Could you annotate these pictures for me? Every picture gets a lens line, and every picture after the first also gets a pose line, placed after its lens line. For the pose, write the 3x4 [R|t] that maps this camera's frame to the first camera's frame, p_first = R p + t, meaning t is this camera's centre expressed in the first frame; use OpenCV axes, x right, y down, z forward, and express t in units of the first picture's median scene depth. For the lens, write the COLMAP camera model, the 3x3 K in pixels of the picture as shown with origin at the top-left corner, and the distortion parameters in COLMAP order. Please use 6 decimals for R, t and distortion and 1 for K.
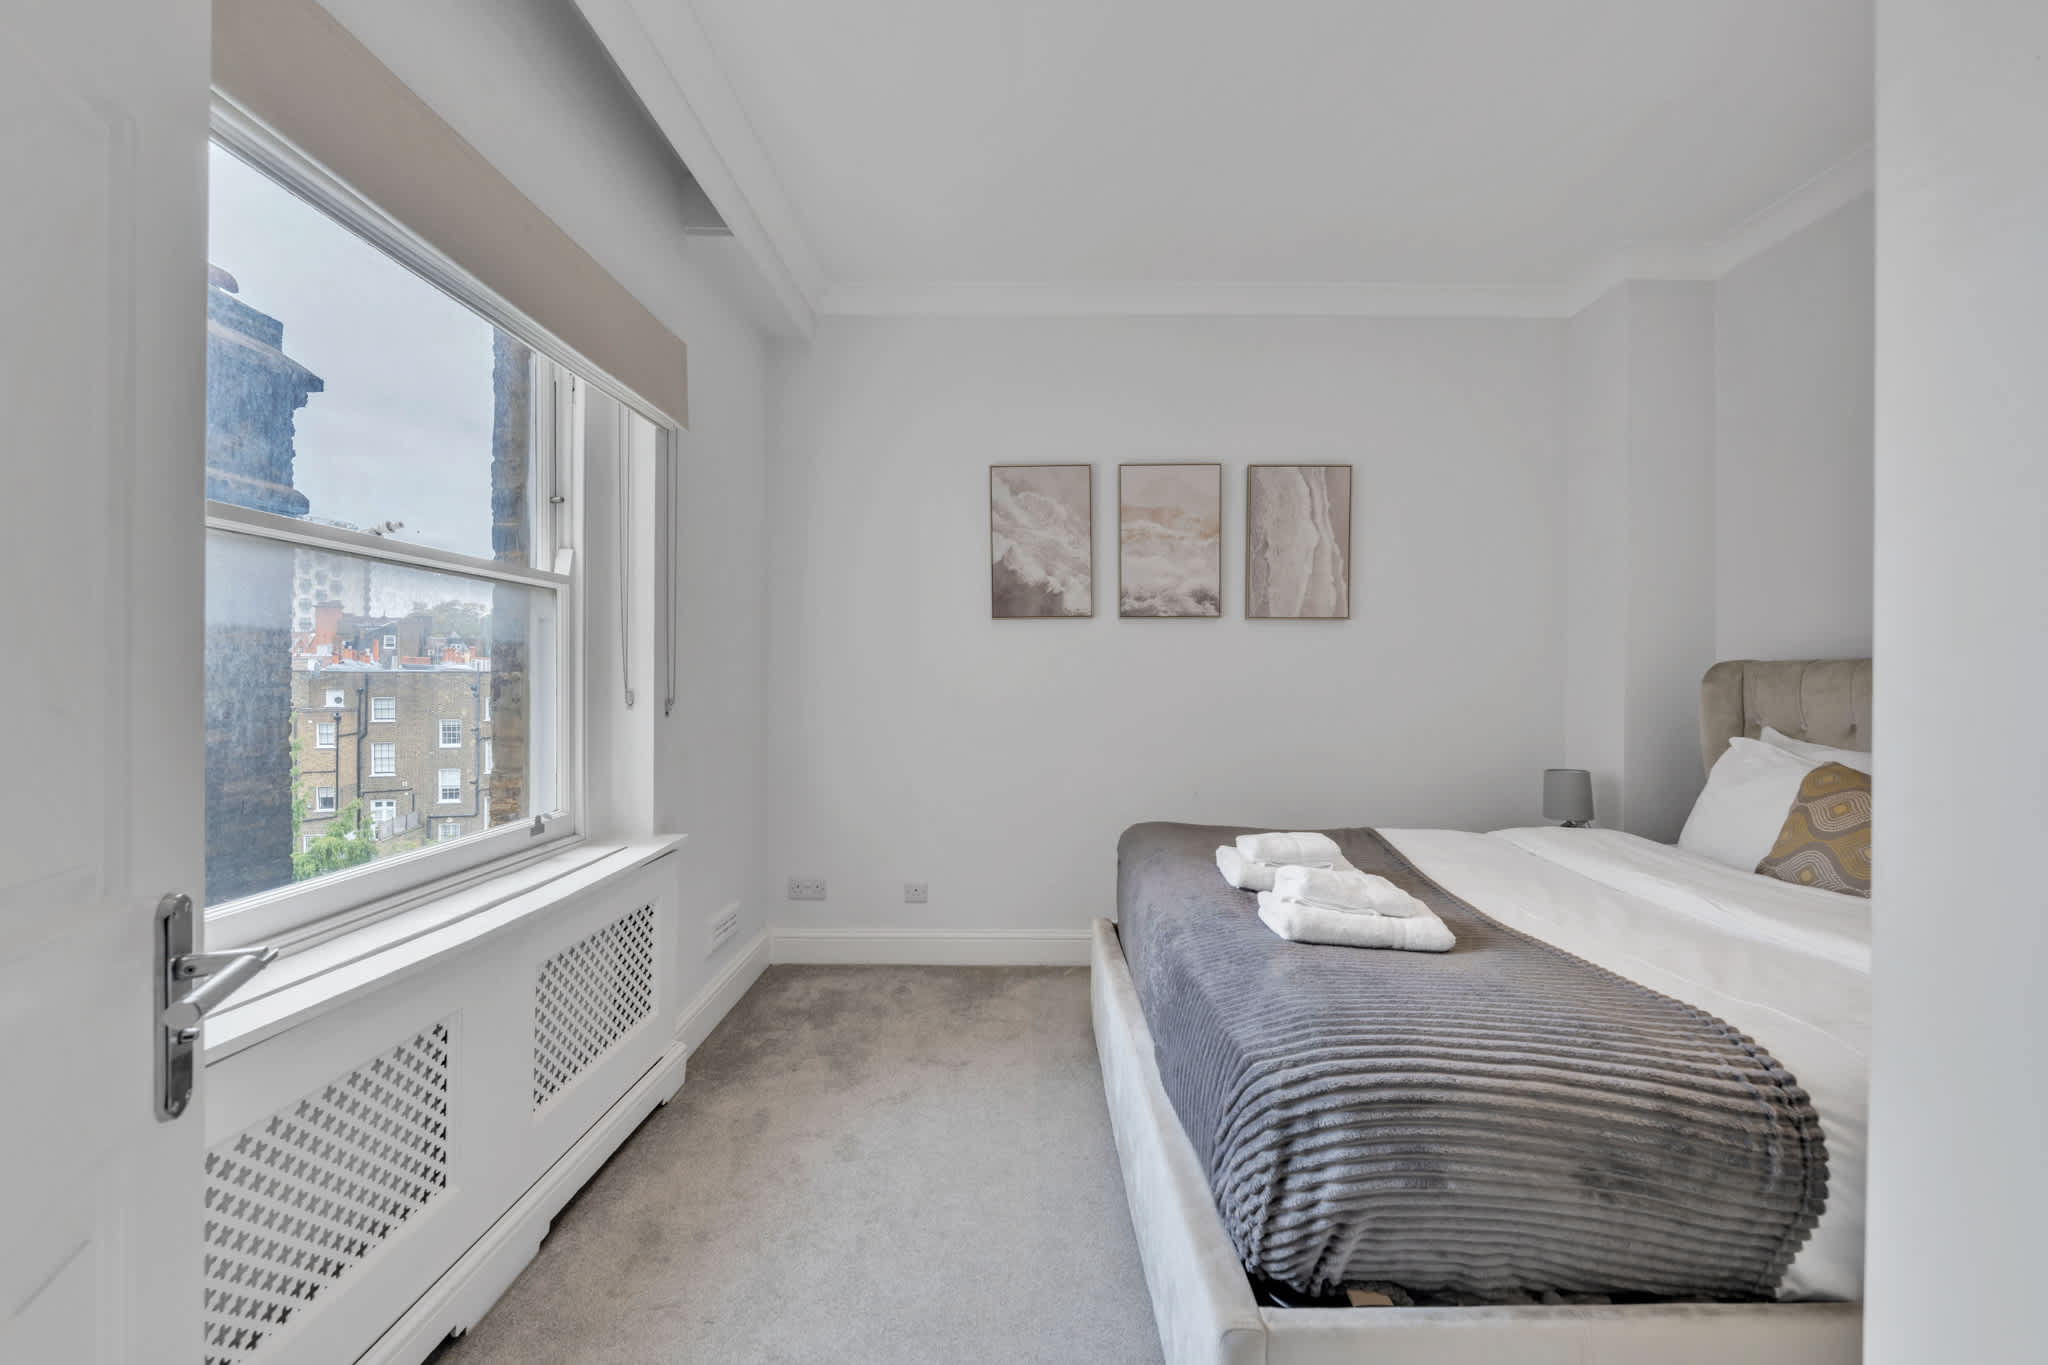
lens RADIAL K [[785.5, 0, 1022.9], [0, 785.5, 665.8], [0, 0, 1]] dist [-0.002903, -0.000192]
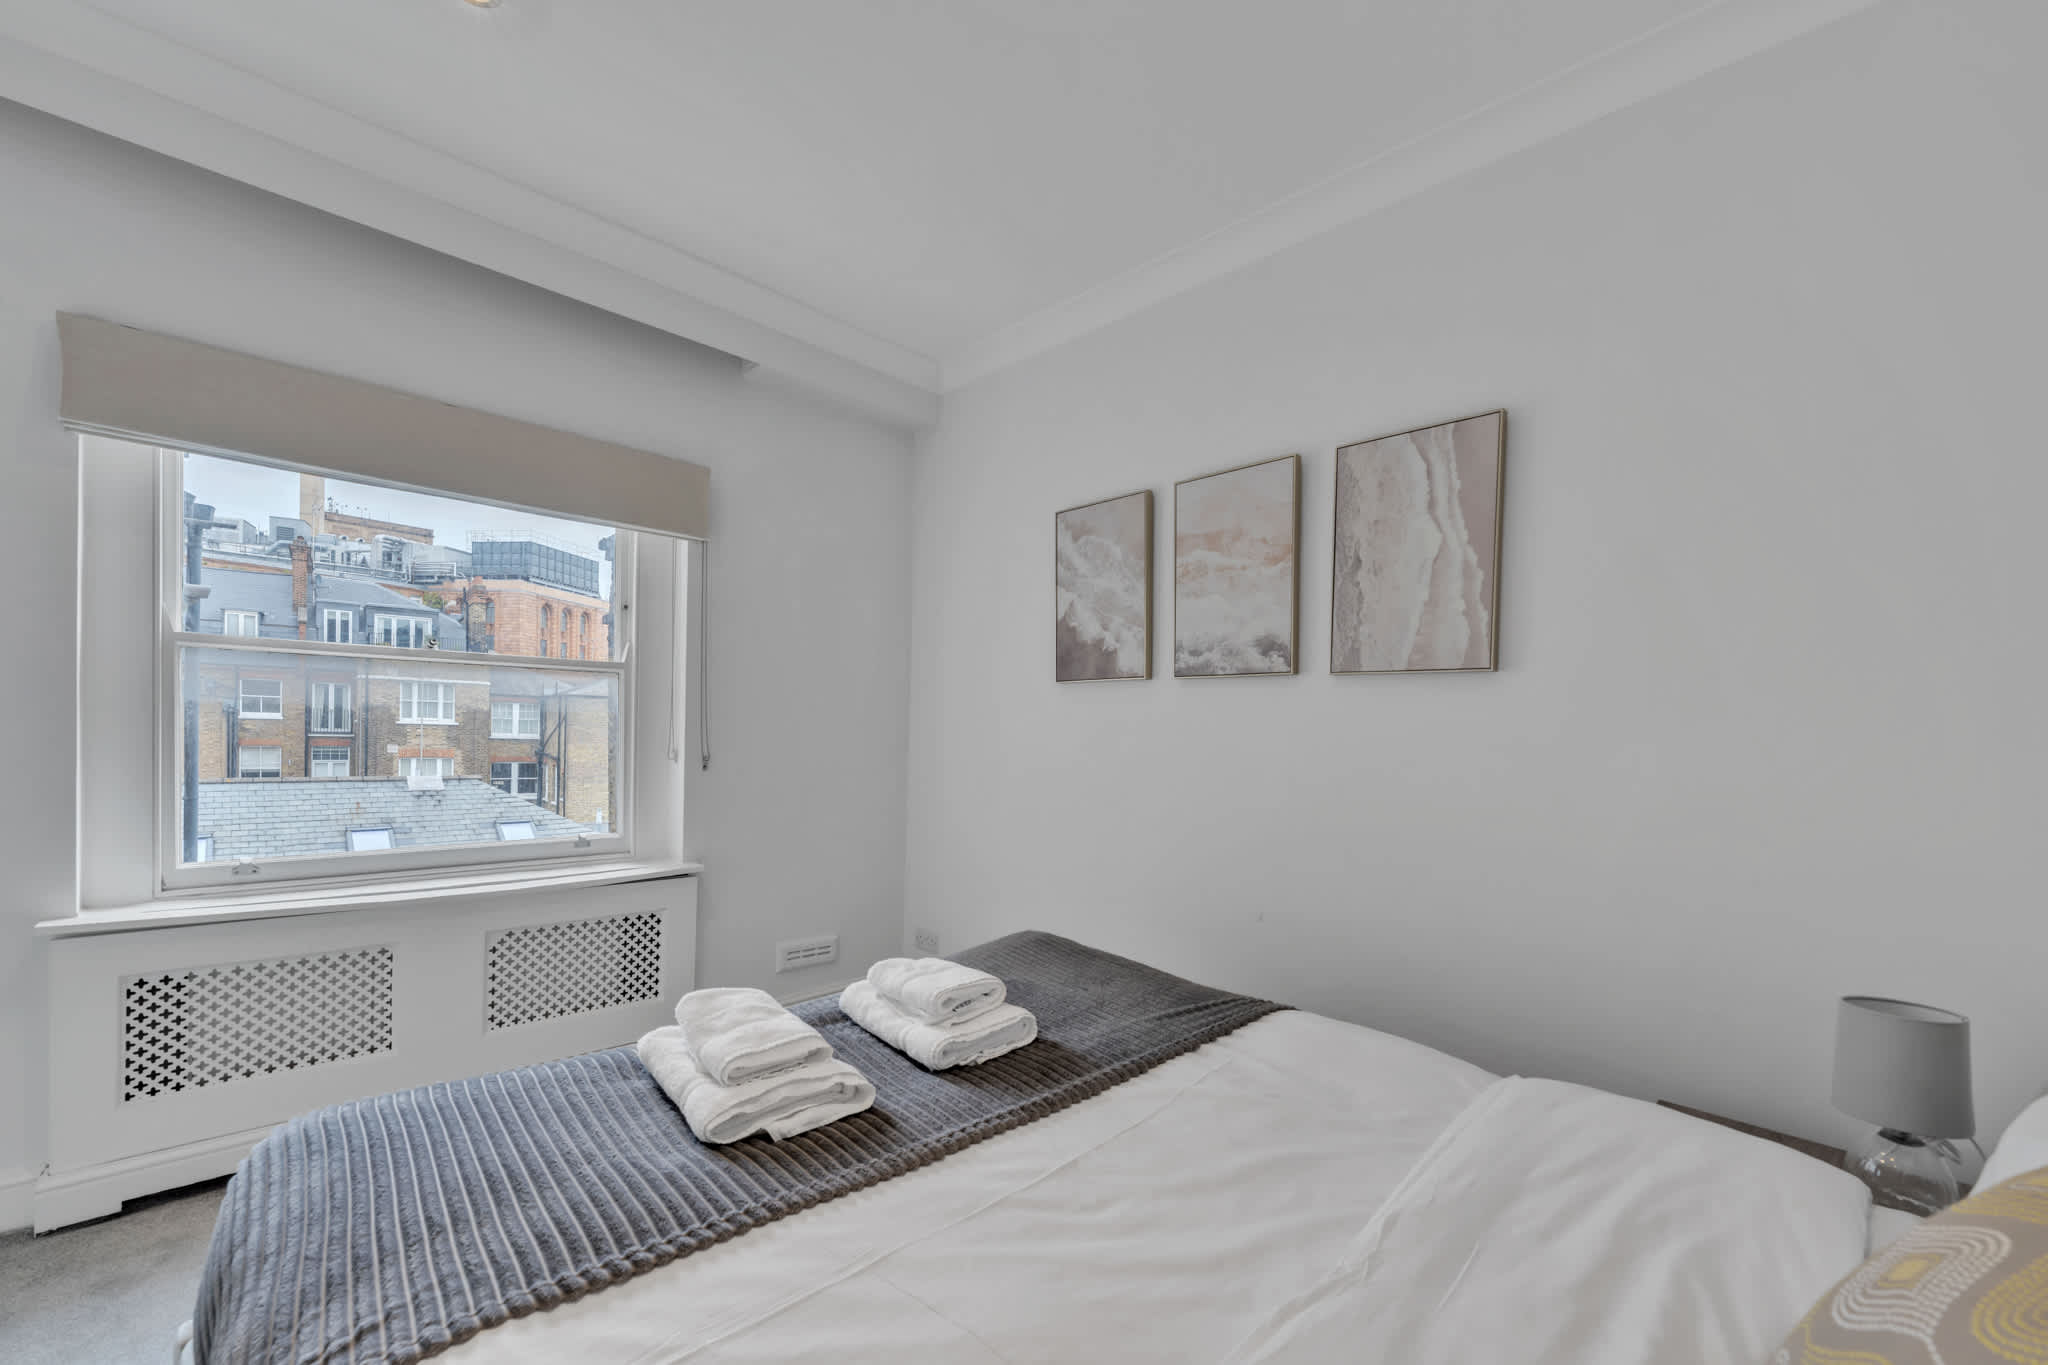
lens RADIAL K [[804.6, 0, 1027.8], [0, 804.6, 690.4], [0, 0, 1]] dist [-0.002100, -0.000044]
pose [[0.716276, -0.014948, -0.697657, 0.581570], [0.005837, 0.999864, -0.015430, -0.037115], [0.697793, 0.006980, 0.716266, 0.319118]]
